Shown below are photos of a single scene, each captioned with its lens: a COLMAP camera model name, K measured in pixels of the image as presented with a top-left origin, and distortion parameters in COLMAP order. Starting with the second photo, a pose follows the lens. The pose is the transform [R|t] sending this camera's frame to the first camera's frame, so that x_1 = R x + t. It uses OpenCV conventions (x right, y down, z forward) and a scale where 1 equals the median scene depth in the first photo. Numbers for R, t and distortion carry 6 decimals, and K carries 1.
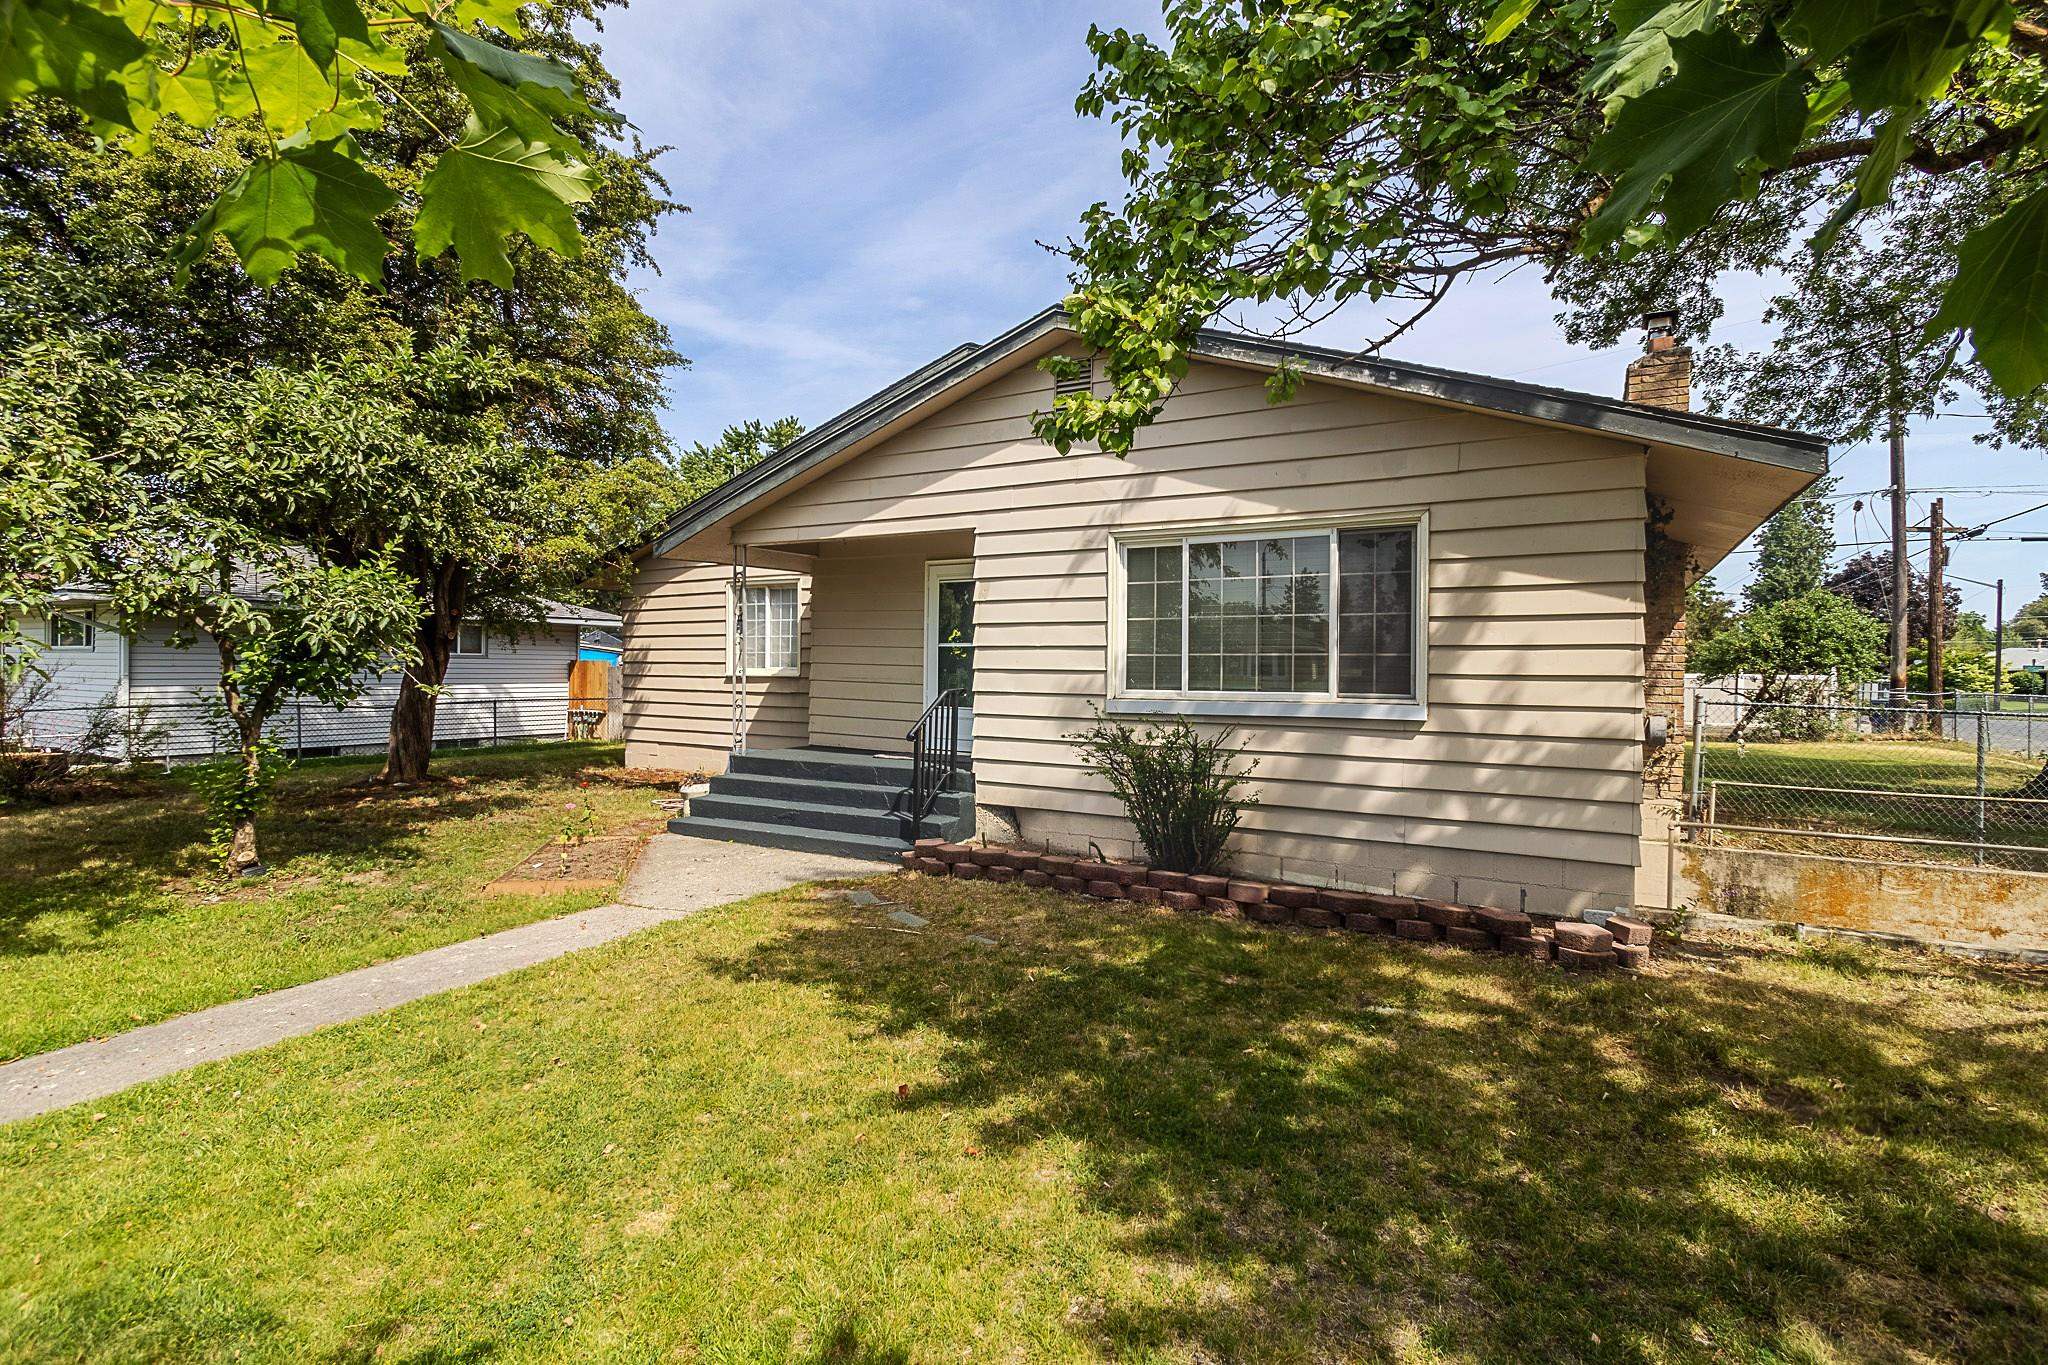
lens RADIAL K [[950.5, 0, 1035.7], [0, 950.5, 669.5], [0, 0, 1]] dist [-0.001226, -0.000087]
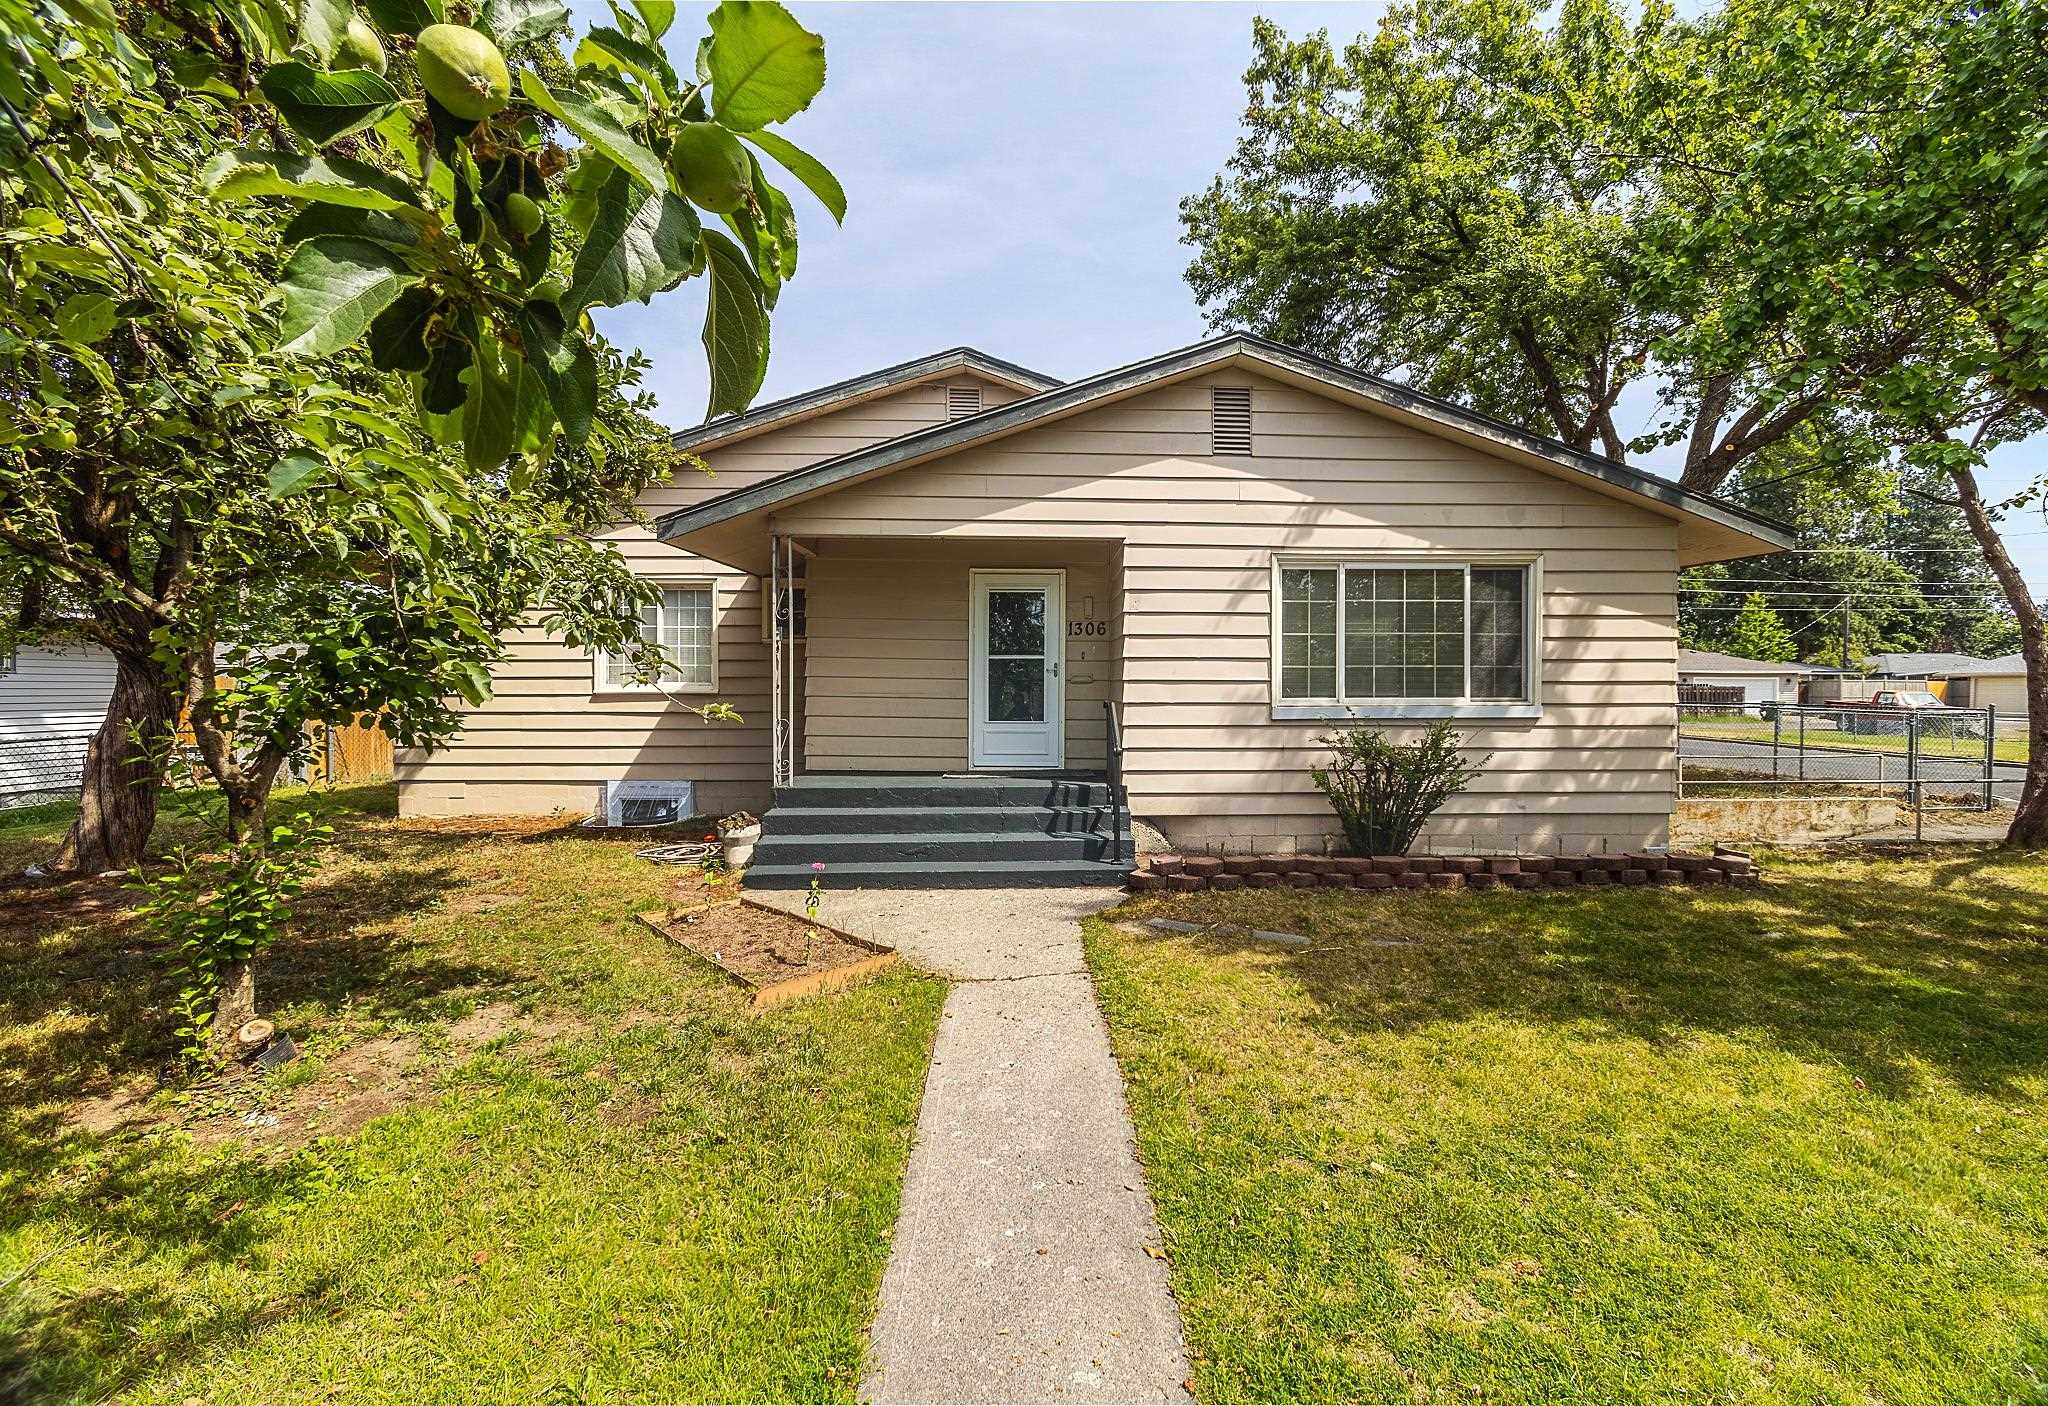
lens RADIAL K [[825.5, 0, 1033.3], [0, 825.5, 689.2], [0, 0, 1]] dist [-0.010928, -0.000323]
pose [[0.851674, -0.012087, 0.523933, -0.639631], [0.008671, 0.999922, 0.008972, -0.000219], [-0.524001, -0.003099, 0.851712, 0.339870]]
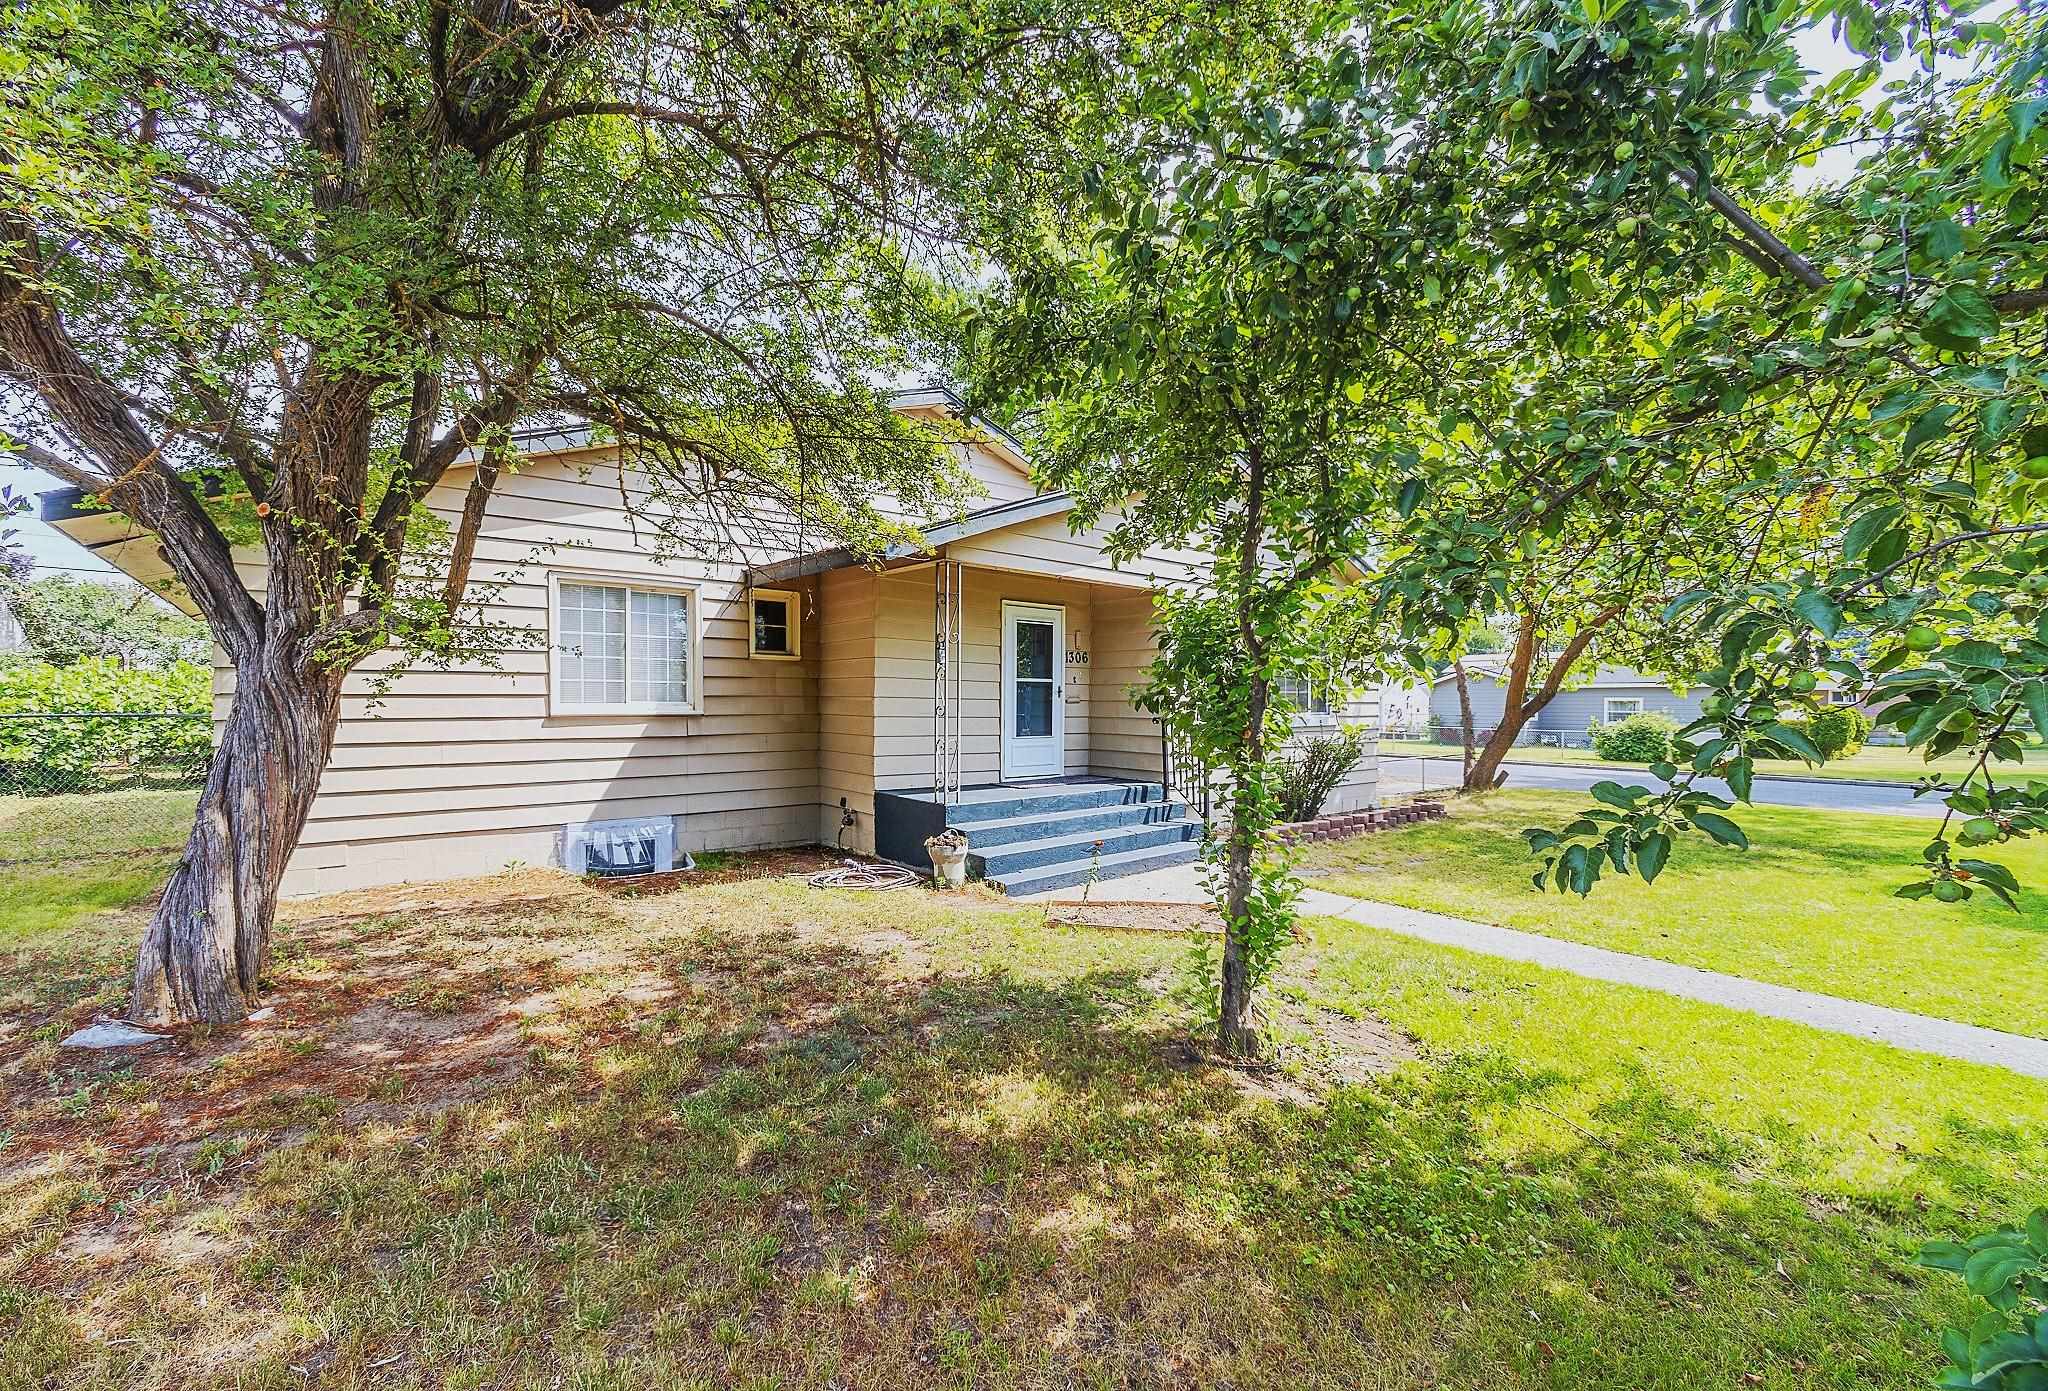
lens RADIAL K [[881.7, 0, 932.8], [0, 881.7, 699.7], [0, 0, 1]] dist [-0.000359, -0.000027]
pose [[0.364434, -0.008221, 0.931193, -1.356804], [0.002174, 0.999966, 0.007977, -0.013907], [-0.931227, -0.000883, 0.364439, 0.922159]]
